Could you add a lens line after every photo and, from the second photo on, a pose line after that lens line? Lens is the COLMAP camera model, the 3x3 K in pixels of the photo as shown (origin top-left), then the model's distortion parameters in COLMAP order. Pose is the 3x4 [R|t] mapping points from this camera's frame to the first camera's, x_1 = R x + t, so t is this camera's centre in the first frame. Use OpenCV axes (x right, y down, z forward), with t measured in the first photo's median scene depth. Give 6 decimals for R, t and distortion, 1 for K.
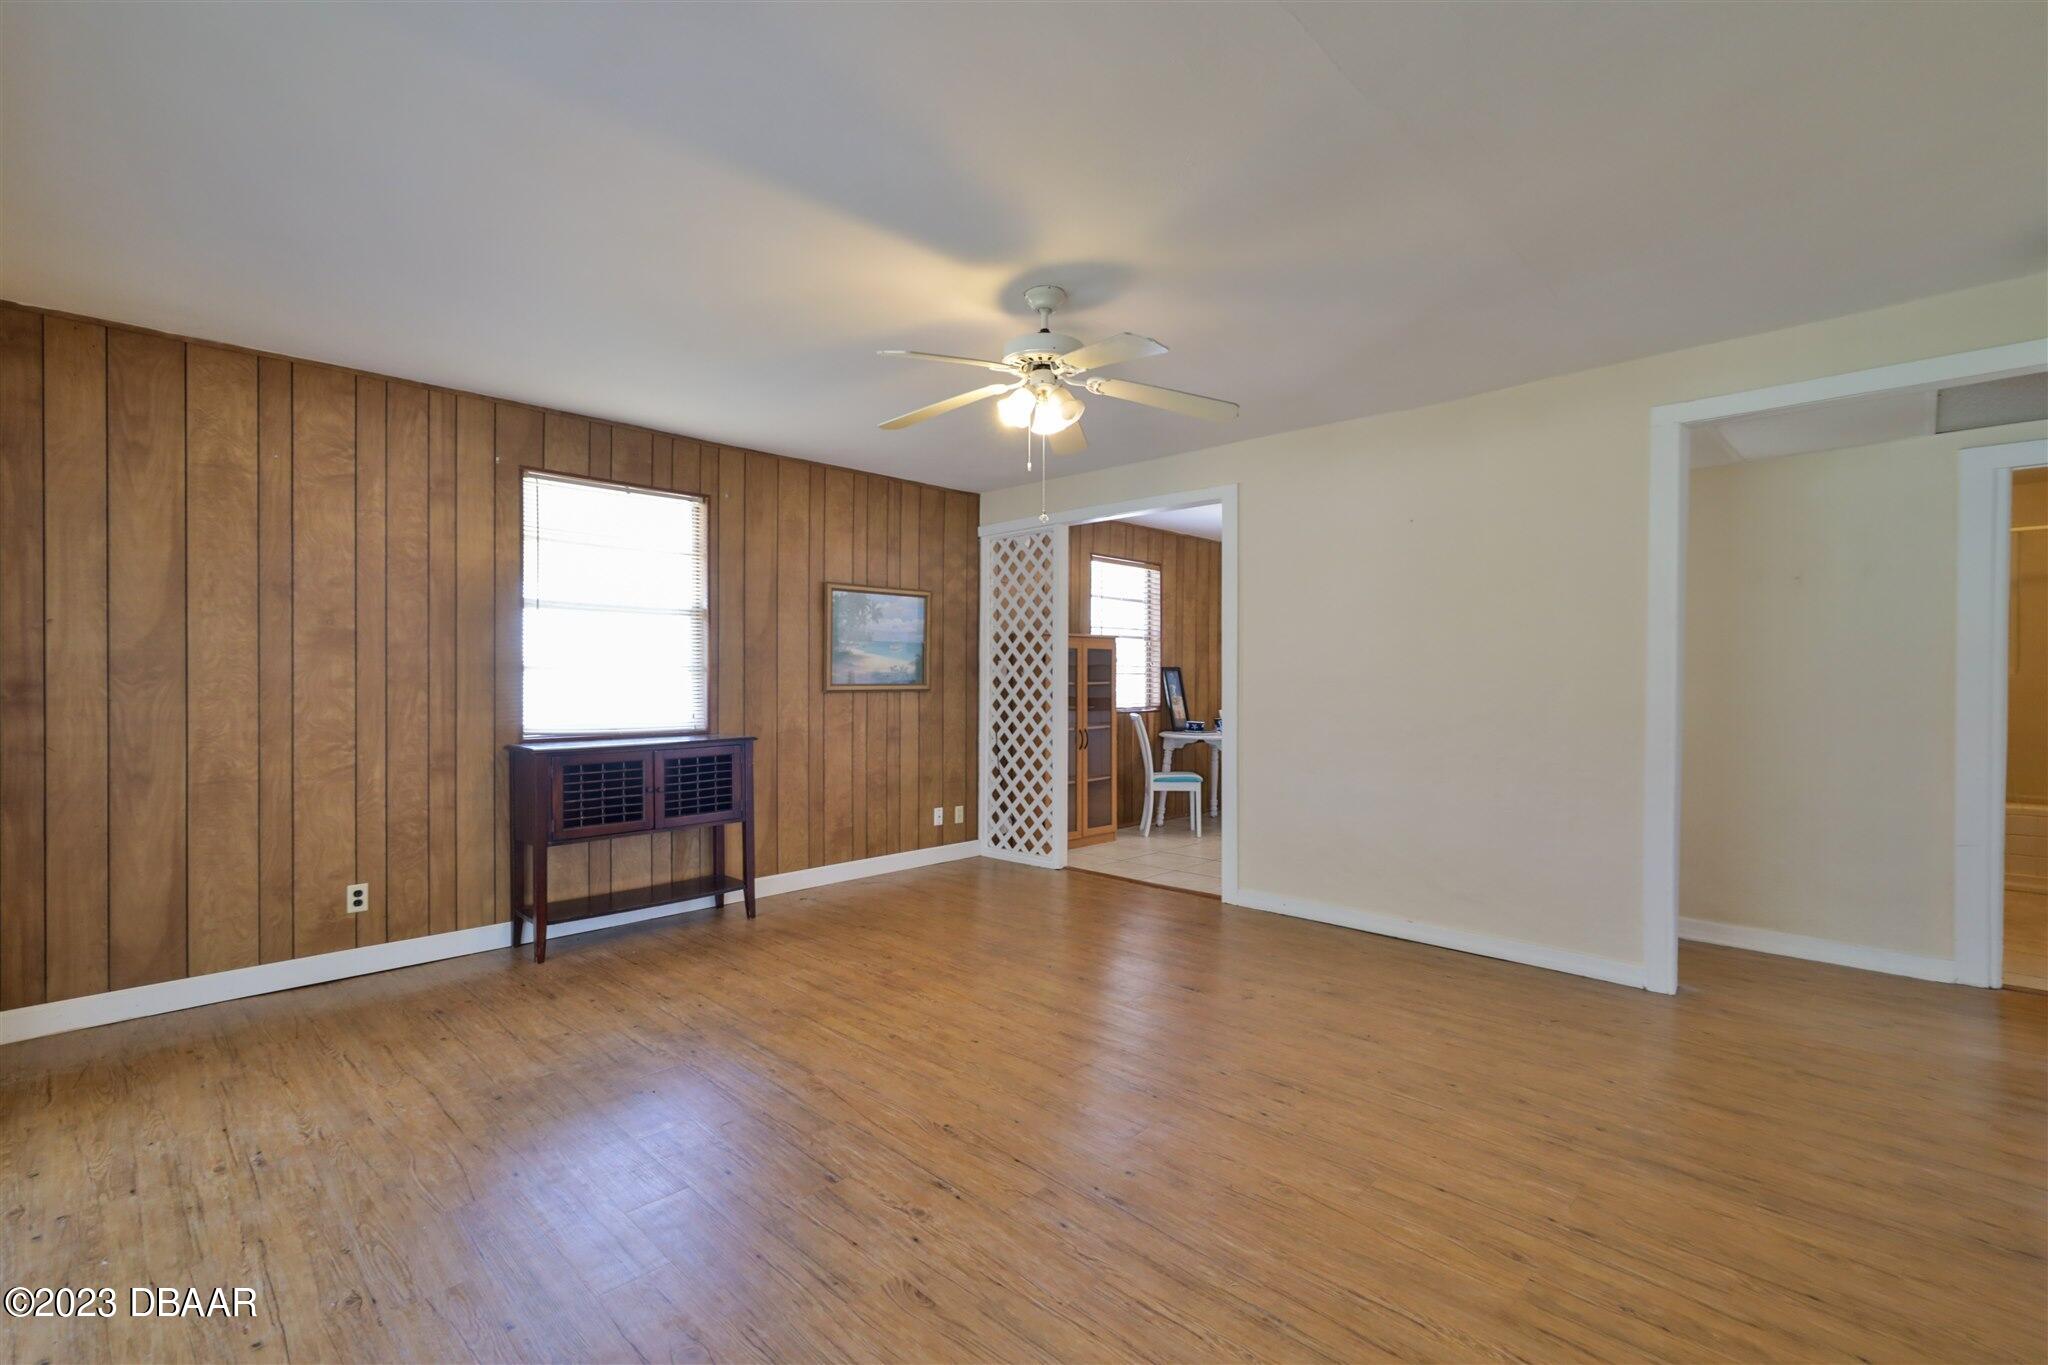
lens RADIAL K [[908.6, 0, 1020.7], [0, 908.6, 682.1], [0, 0, 1]] dist [0.002692, 0.000466]
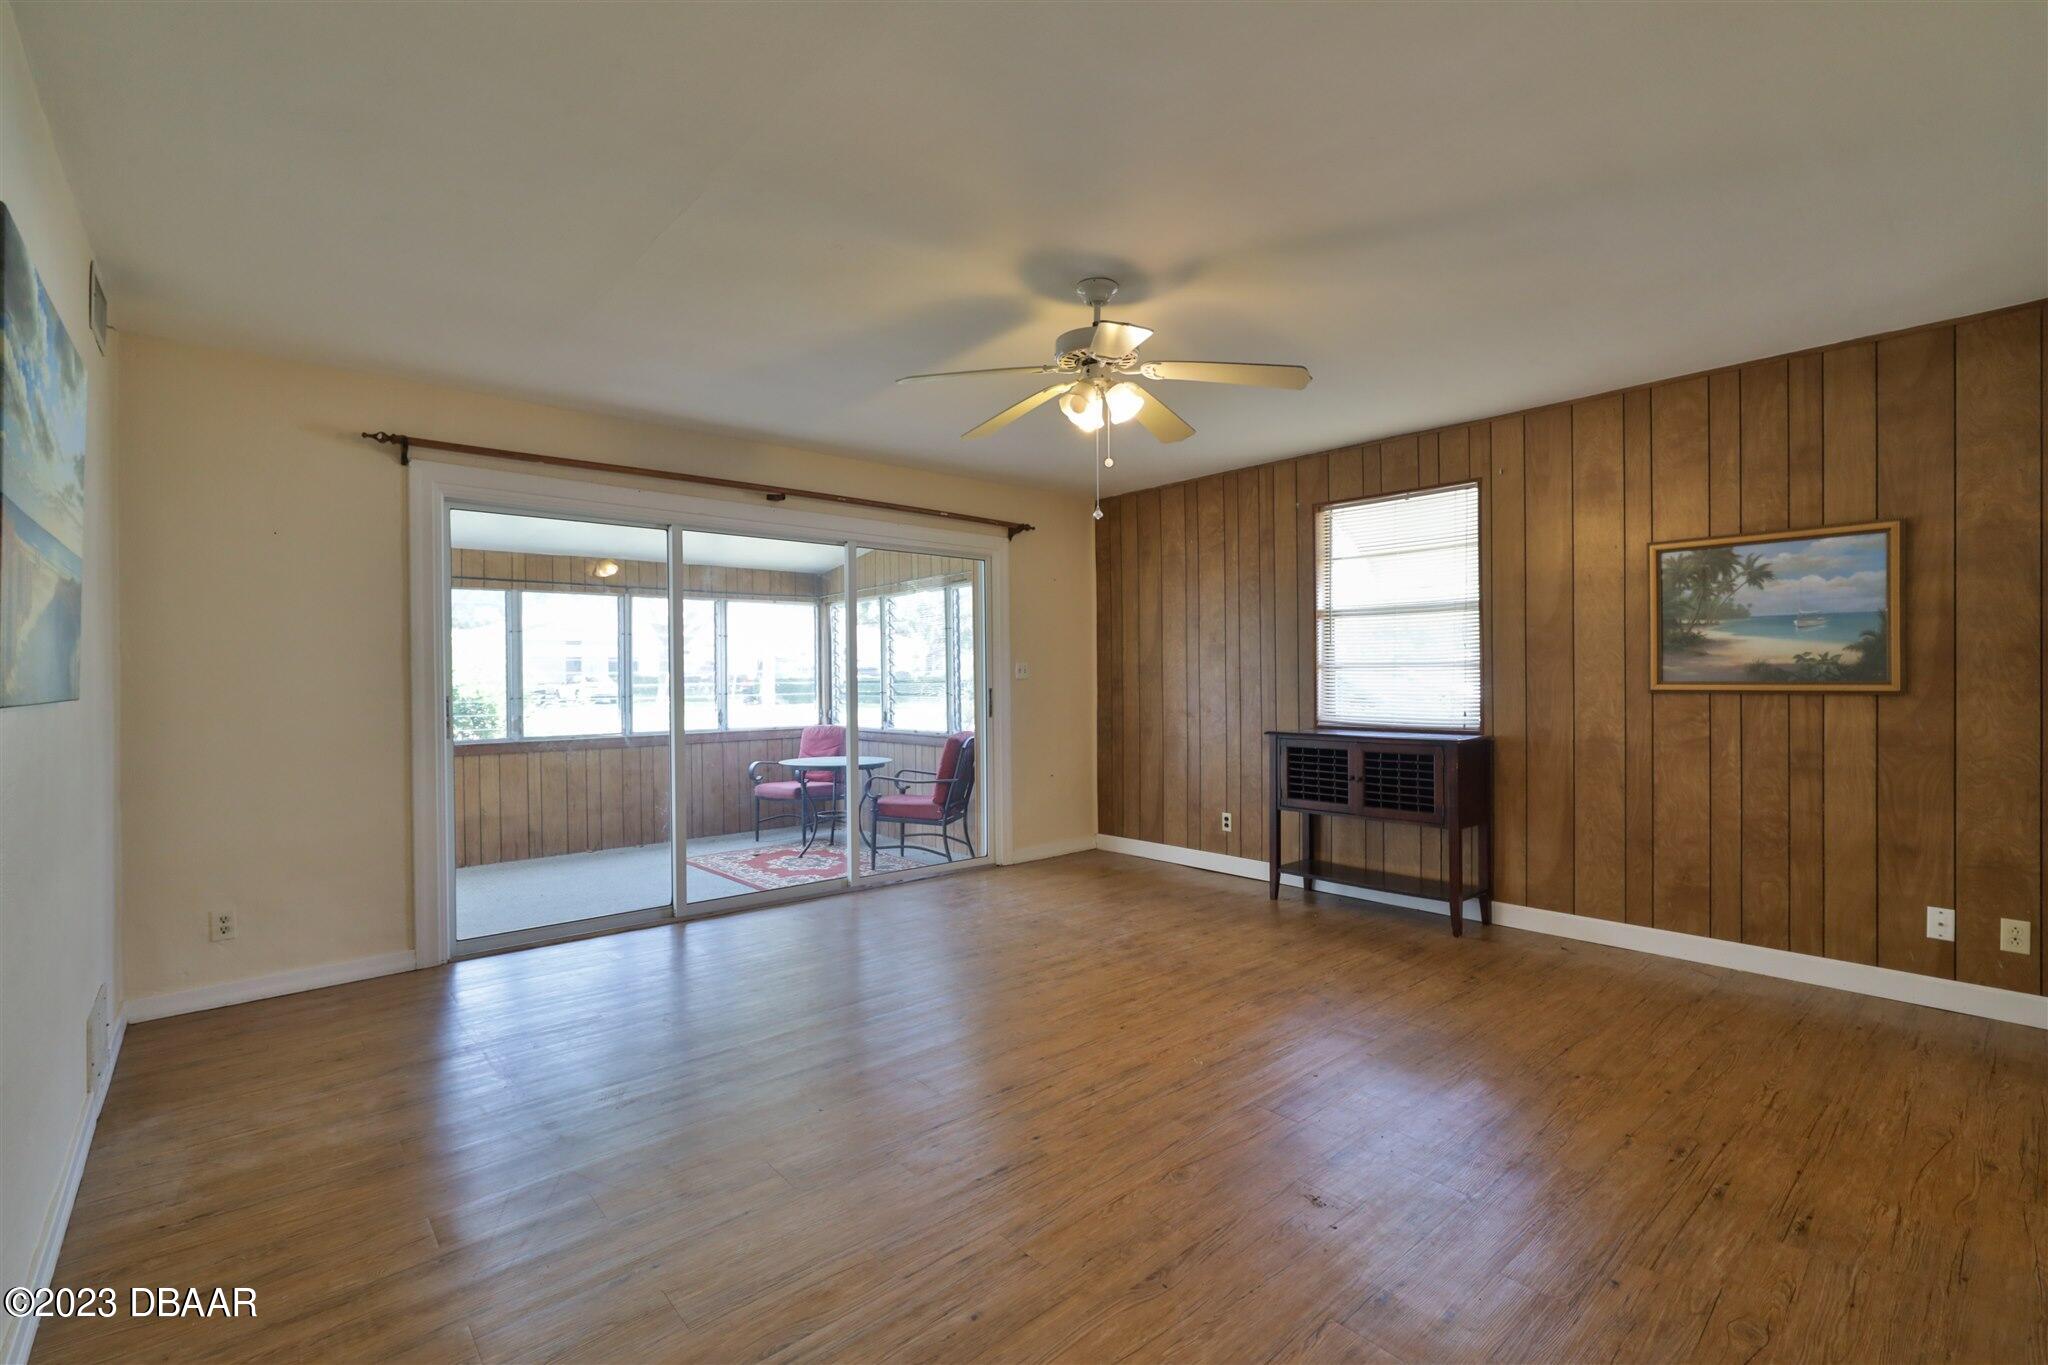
lens RADIAL K [[908.6, 0, 1020.7], [0, 908.6, 682.1], [0, 0, 1]] dist [0.002692, 0.000466]
pose [[-0.077631, 0.006463, -0.996961, 0.657308], [0.002880, 0.999976, 0.006259, -0.004081], [0.996978, -0.002385, -0.077648, 0.639835]]
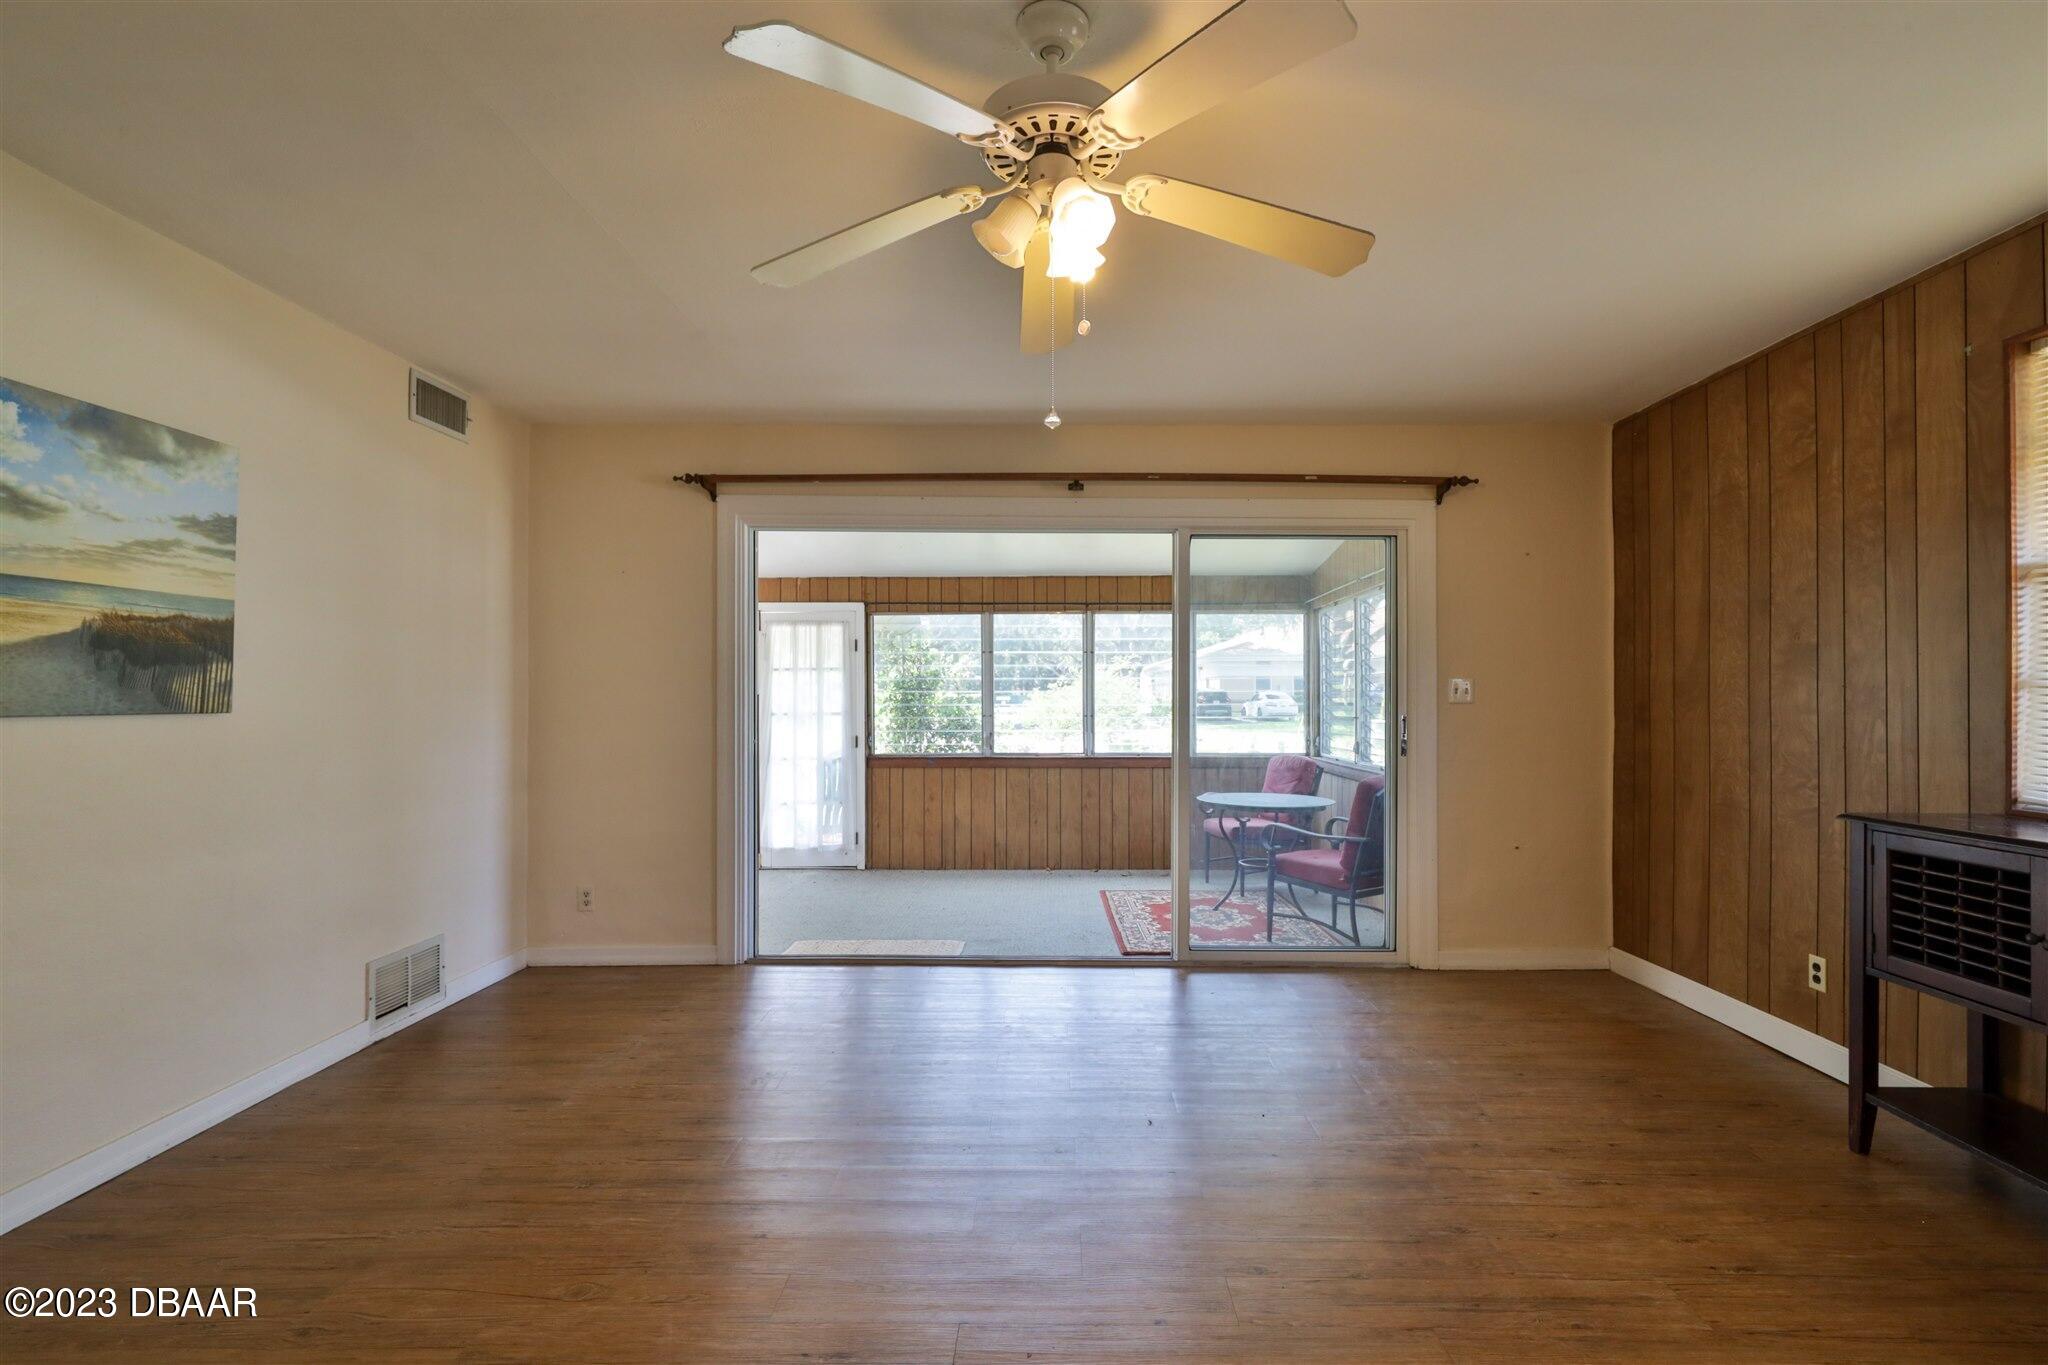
lens RADIAL K [[924.7, 0, 1056.9], [0, 924.7, 697.0], [0, 0, 1]] dist [0.003392, 0.000878]
pose [[-0.710426, -0.001370, -0.703771, 0.277435], [-0.004534, 0.999986, 0.002631, -0.006897], [0.703757, 0.005060, -0.710422, 0.913362]]
